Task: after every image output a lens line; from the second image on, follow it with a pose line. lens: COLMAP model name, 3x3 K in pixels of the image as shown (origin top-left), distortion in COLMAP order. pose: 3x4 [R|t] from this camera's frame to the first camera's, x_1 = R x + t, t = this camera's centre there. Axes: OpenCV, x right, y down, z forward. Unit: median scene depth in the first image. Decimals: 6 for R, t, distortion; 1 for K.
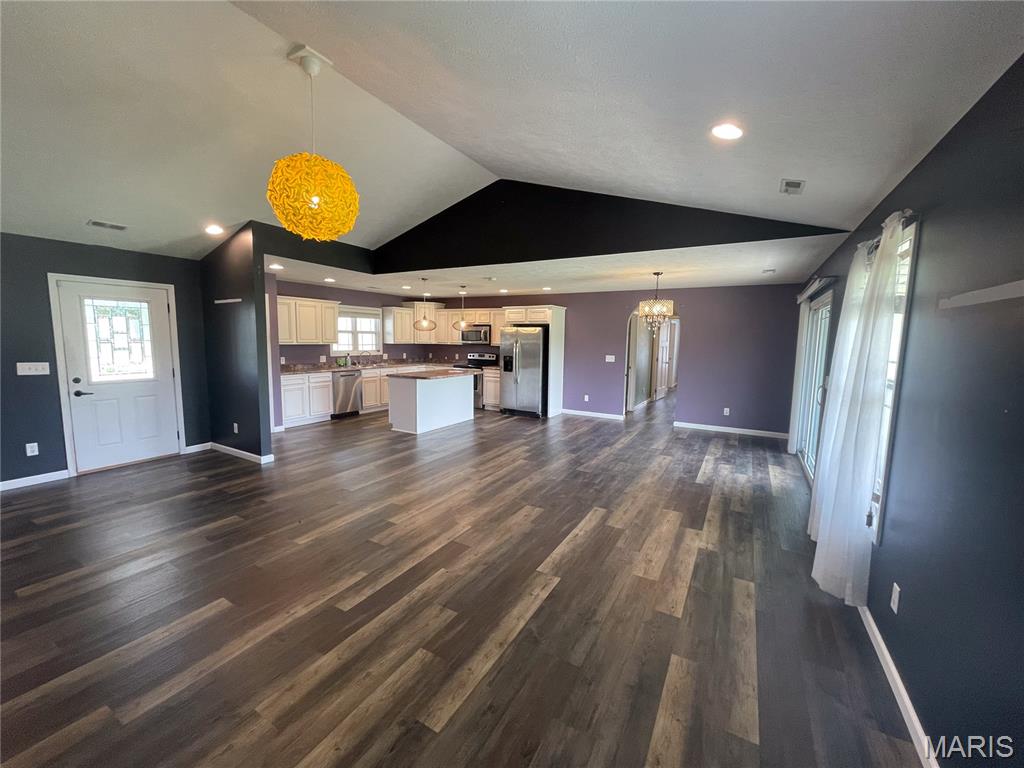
lens RADIAL K [[413.2, 0, 510.1], [0, 413.2, 383.2], [0, 0, 1]] dist [-0.006652, 0.002546]
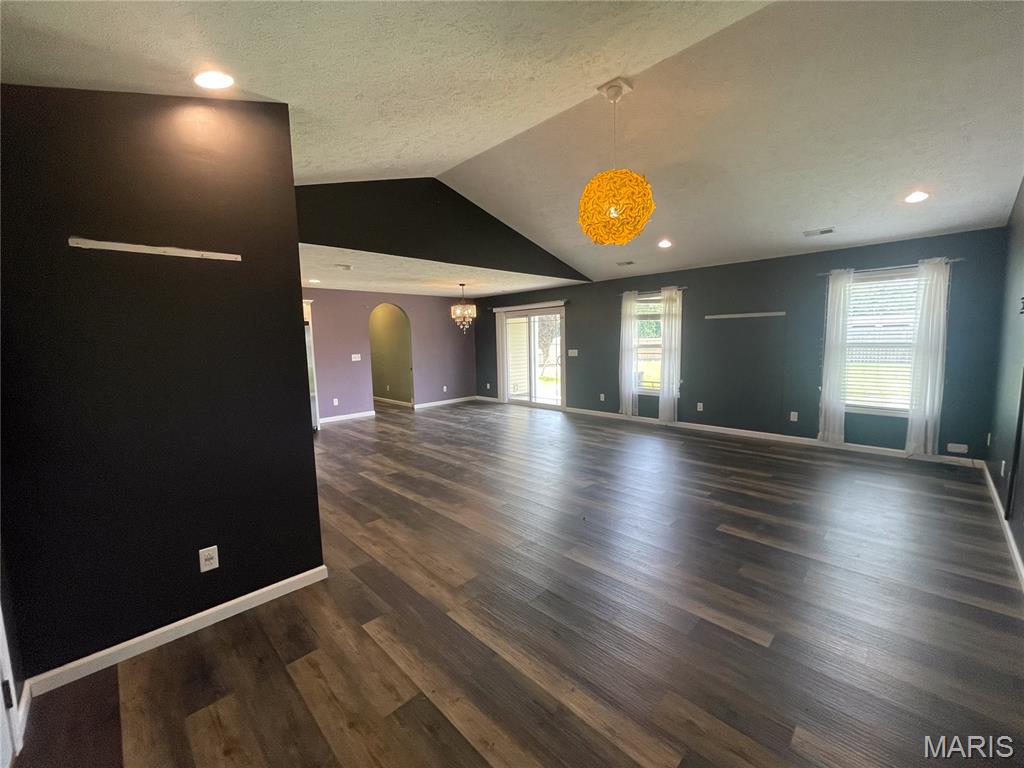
lens RADIAL K [[413.2, 0, 517.1], [0, 413.2, 378.2], [0, 0, 1]] dist [-0.006652, 0.002546]
pose [[0.253132, -0.116007, 0.960451, -0.670720], [0.132343, 0.987604, 0.084407, -0.045663], [-0.958337, 0.105743, 0.265347, 0.394915]]
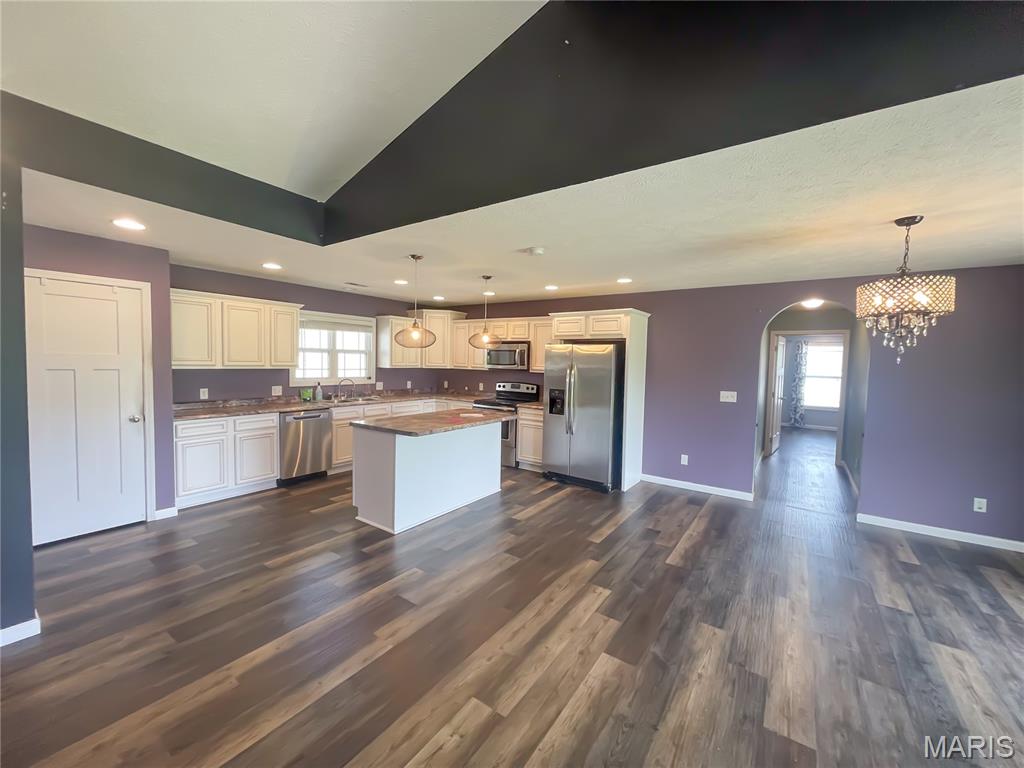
lens RADIAL K [[413.2, 0, 509.1], [0, 413.2, 380.9], [0, 0, 1]] dist [-0.006652, 0.002546]
pose [[0.995671, 0.011206, -0.092272, -0.021777], [-0.016553, 0.998215, -0.057388, -0.045263], [0.091465, 0.058667, 0.994079, 0.398826]]
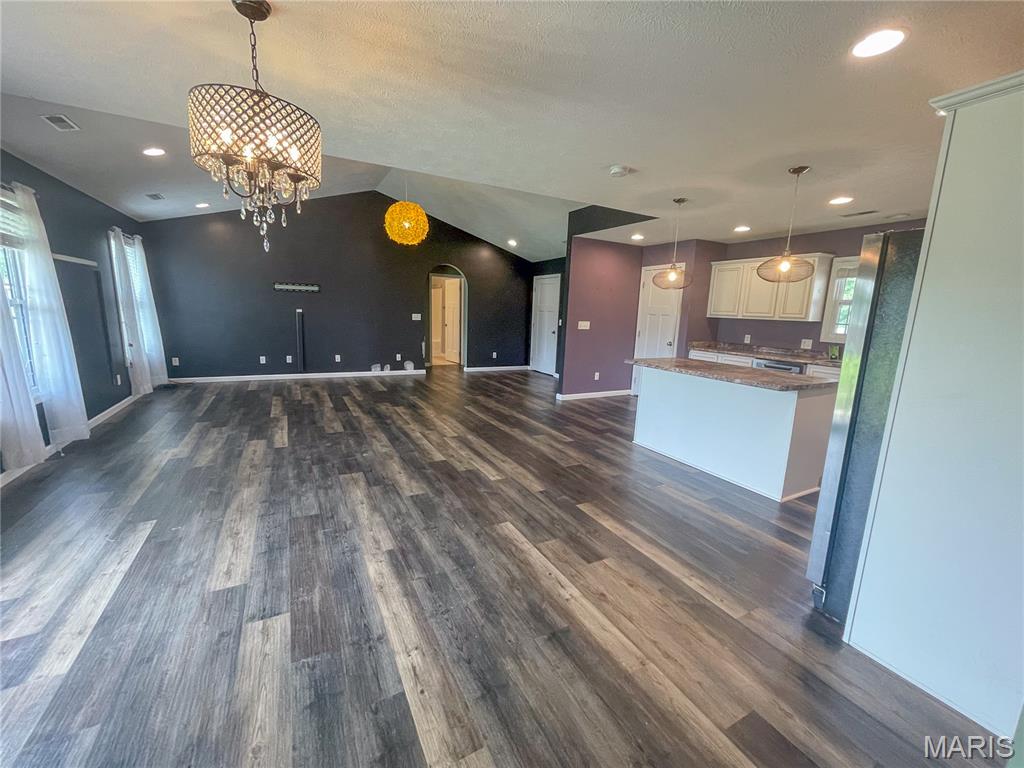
lens RADIAL K [[413.2, 0, 513.3], [0, 413.2, 385.4], [0, 0, 1]] dist [-0.006652, 0.002546]
pose [[-0.525009, 0.119005, -0.842735, 0.395908], [-0.137515, 0.965305, 0.221982, -0.082400], [0.839914, 0.232431, -0.490429, 1.009053]]
